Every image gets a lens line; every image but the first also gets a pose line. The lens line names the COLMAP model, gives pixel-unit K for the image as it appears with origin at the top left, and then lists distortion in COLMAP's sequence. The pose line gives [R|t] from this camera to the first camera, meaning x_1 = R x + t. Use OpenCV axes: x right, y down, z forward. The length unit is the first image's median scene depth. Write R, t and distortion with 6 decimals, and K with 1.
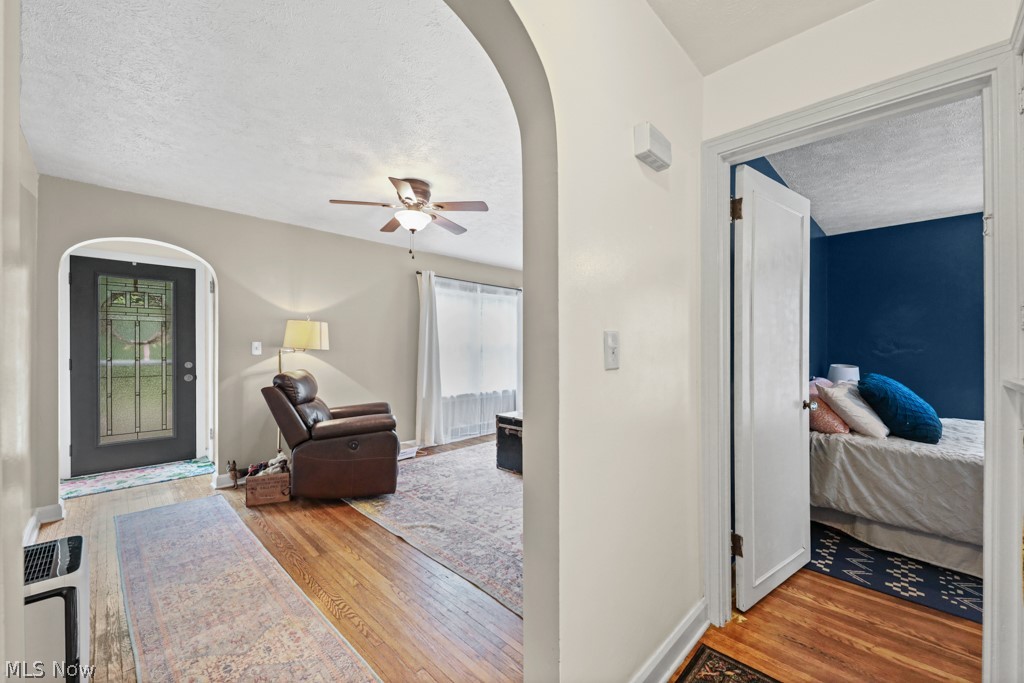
lens RADIAL K [[410.3, 0, 514.5], [0, 410.3, 347.0], [0, 0, 1]] dist [-0.001379, -0.000277]
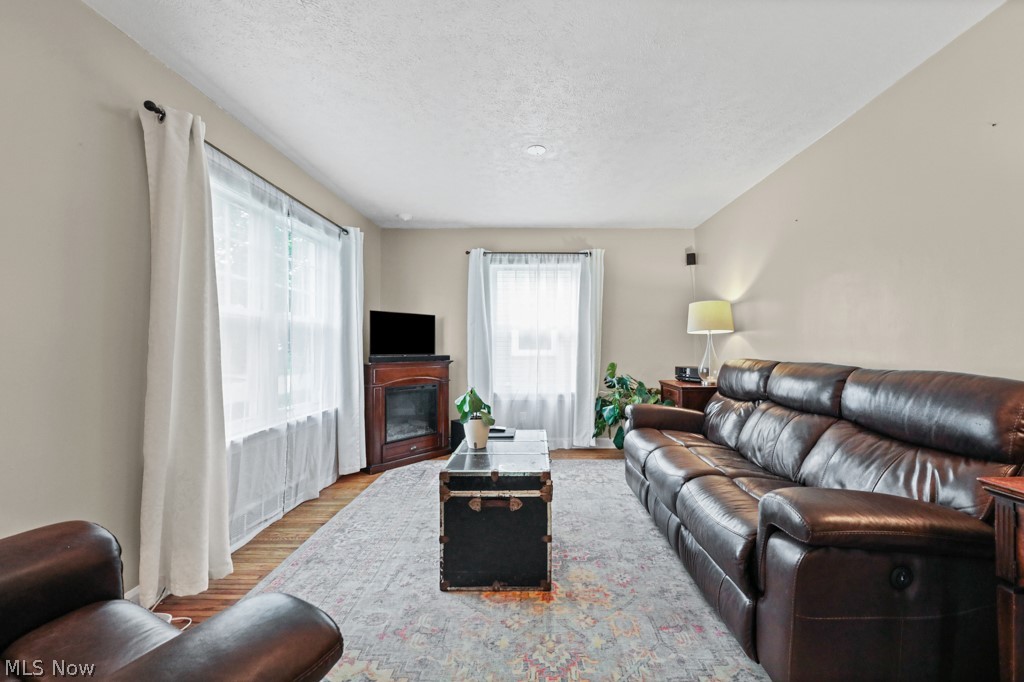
lens RADIAL K [[410.3, 0, 513.3], [0, 410.3, 337.4], [0, 0, 1]] dist [-0.001379, -0.000277]
pose [[0.710288, 0.006072, 0.703885, -0.576761], [0.003985, 0.999912, -0.012647, 0.044943], [-0.703900, 0.011788, 0.710201, 1.183156]]
